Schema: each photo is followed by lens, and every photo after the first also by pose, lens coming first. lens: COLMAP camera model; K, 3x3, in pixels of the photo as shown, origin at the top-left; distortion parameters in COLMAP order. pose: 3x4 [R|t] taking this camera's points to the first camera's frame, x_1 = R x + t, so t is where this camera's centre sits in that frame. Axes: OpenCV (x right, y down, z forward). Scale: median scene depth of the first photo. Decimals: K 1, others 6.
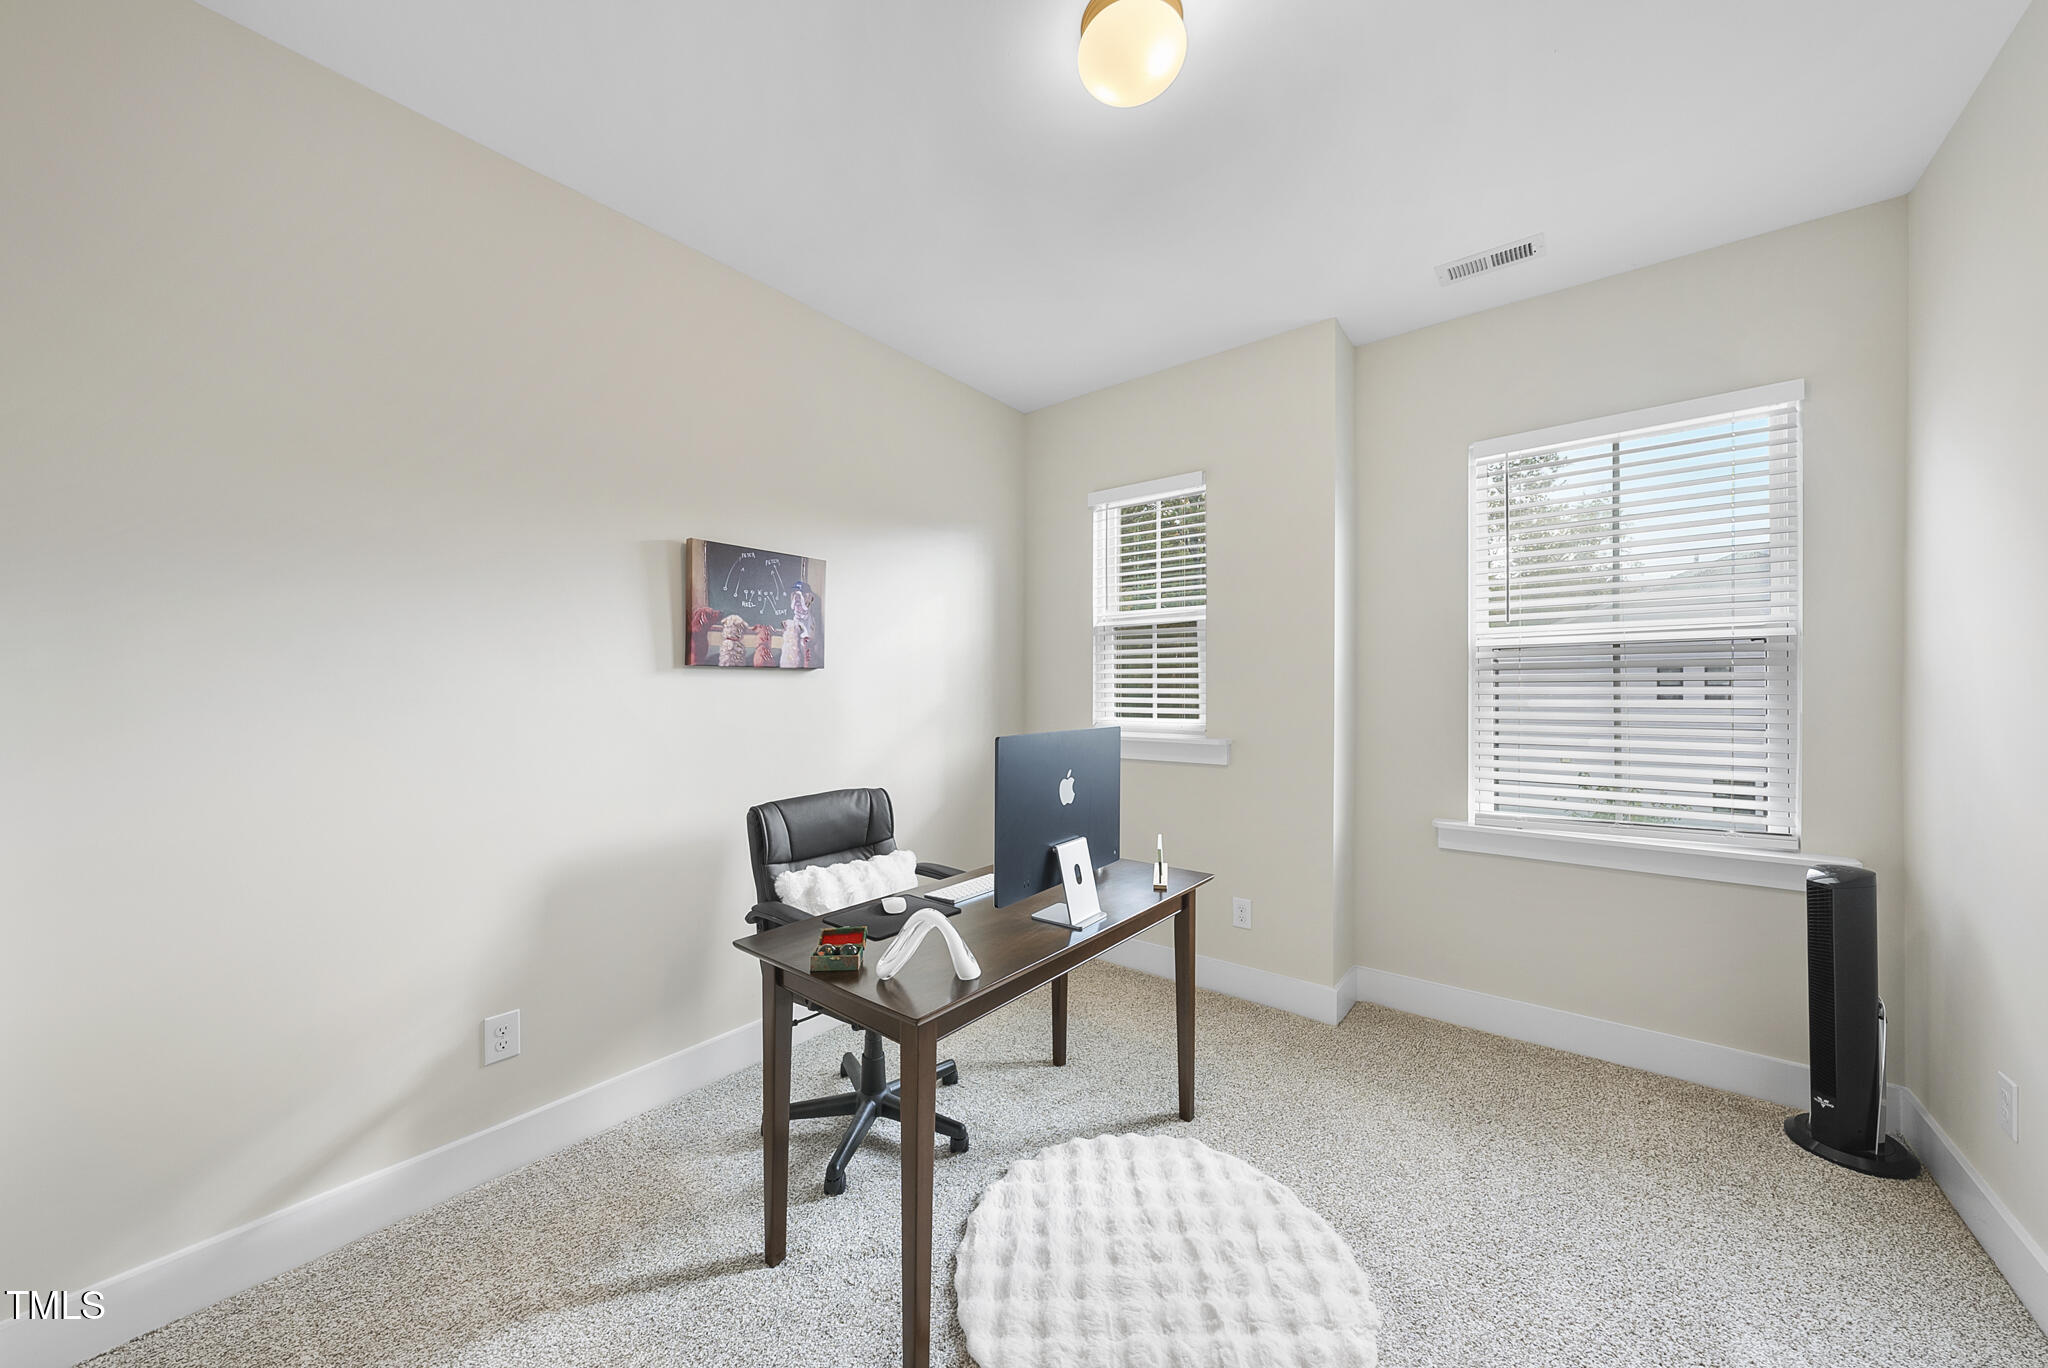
lens RADIAL K [[704.2, 0, 1018.5], [0, 704.2, 685.0], [0, 0, 1]] dist [0.008723, 0.000063]
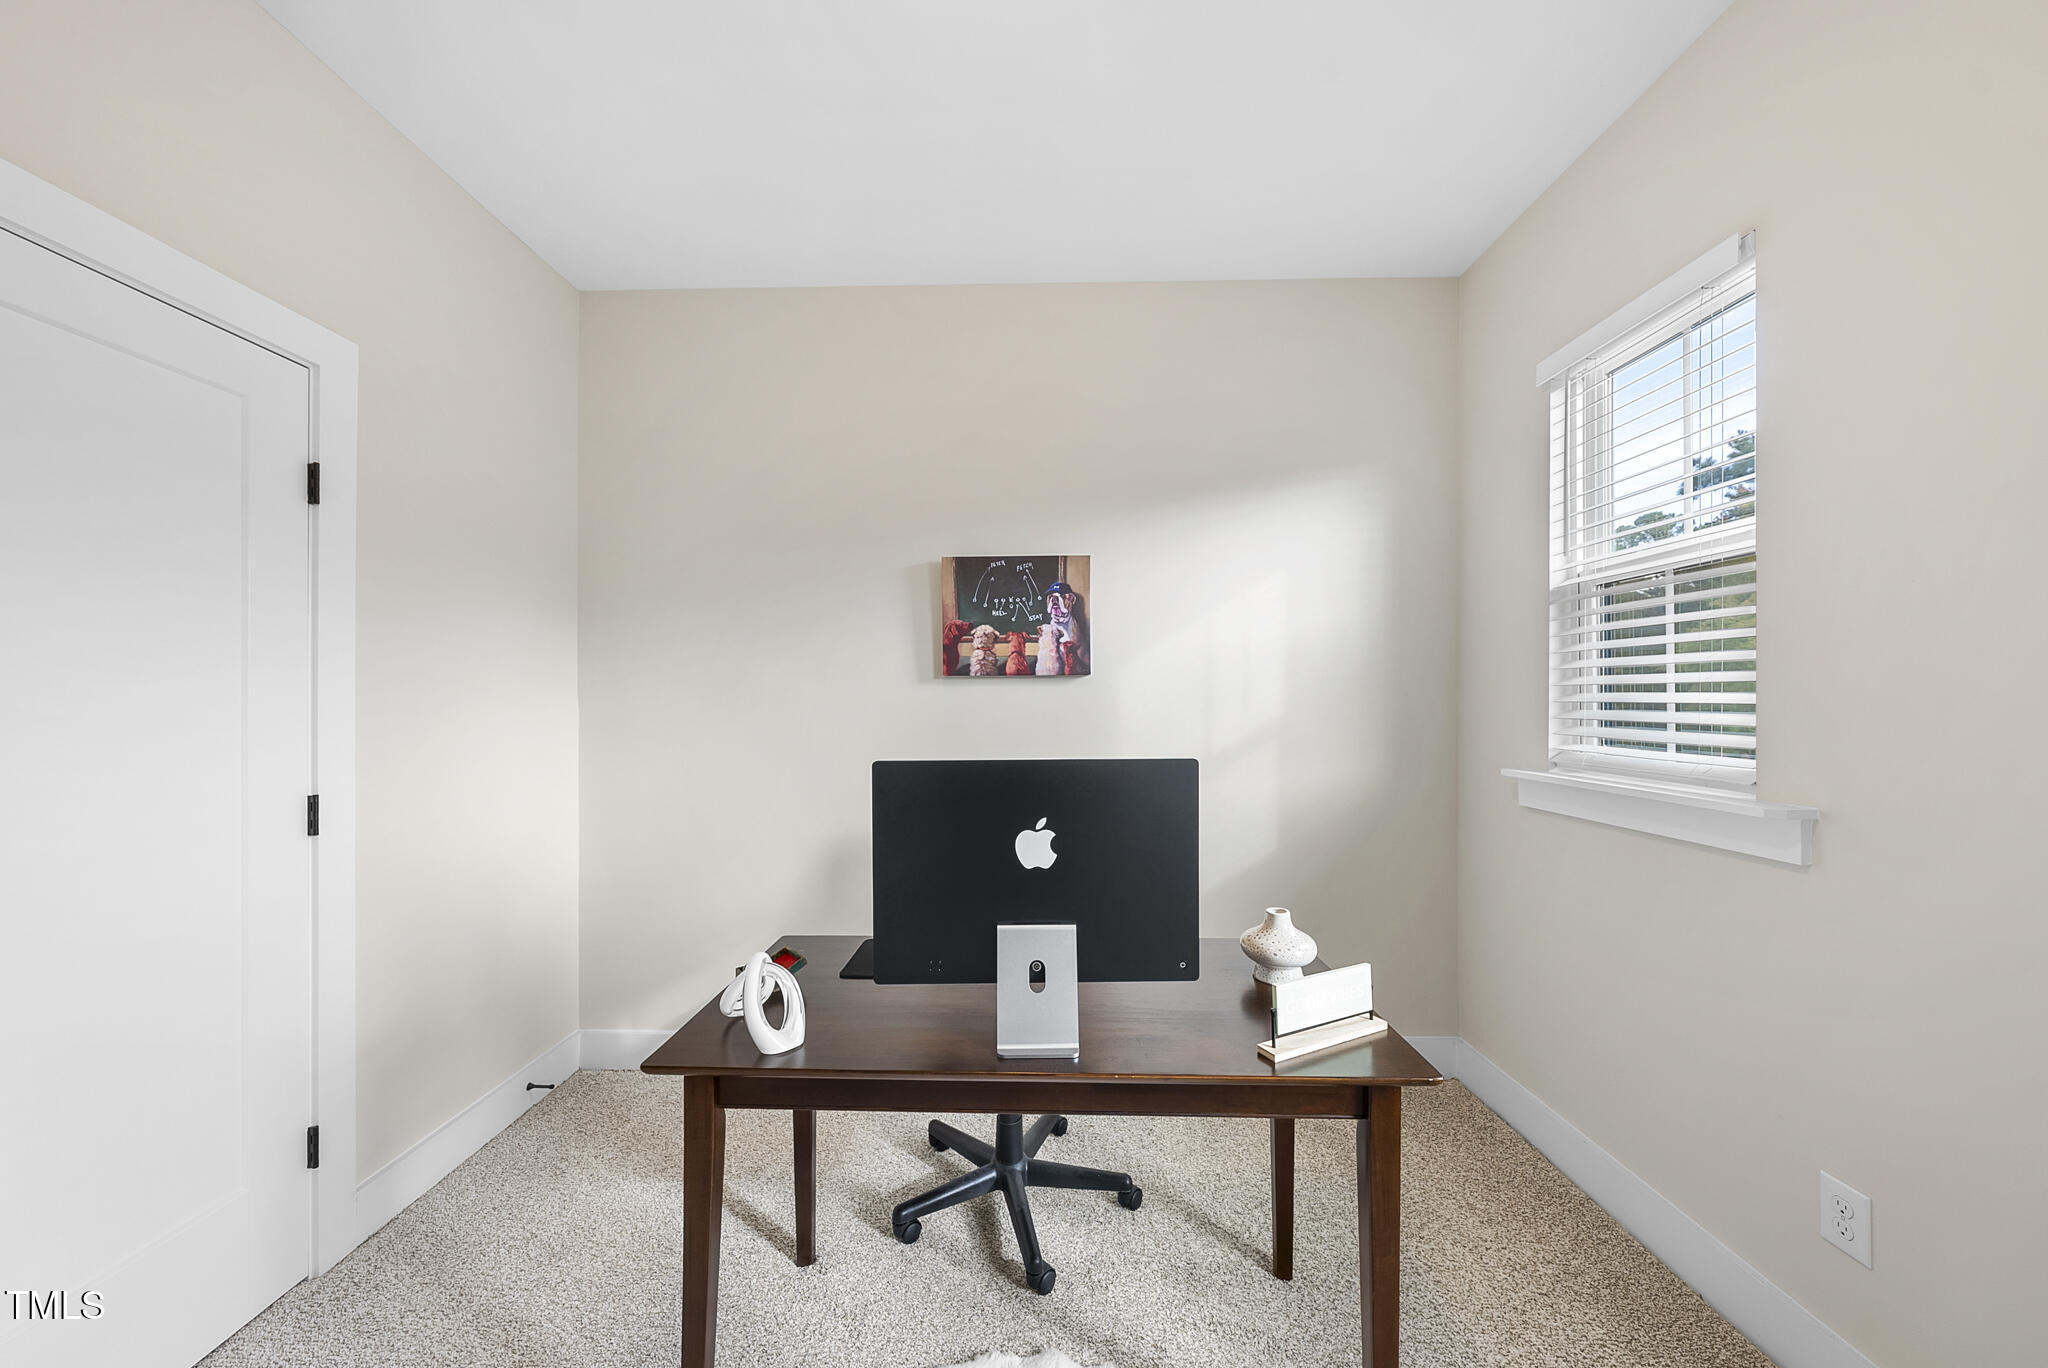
lens RADIAL K [[704.2, 0, 1027.4], [0, 704.2, 695.5], [0, 0, 1]] dist [0.008723, 0.000063]
pose [[0.607345, -0.005397, -0.794420, 0.419292], [0.009502, 0.999955, 0.000470, 0.002583], [0.794381, -0.007834, 0.607369, 0.408290]]
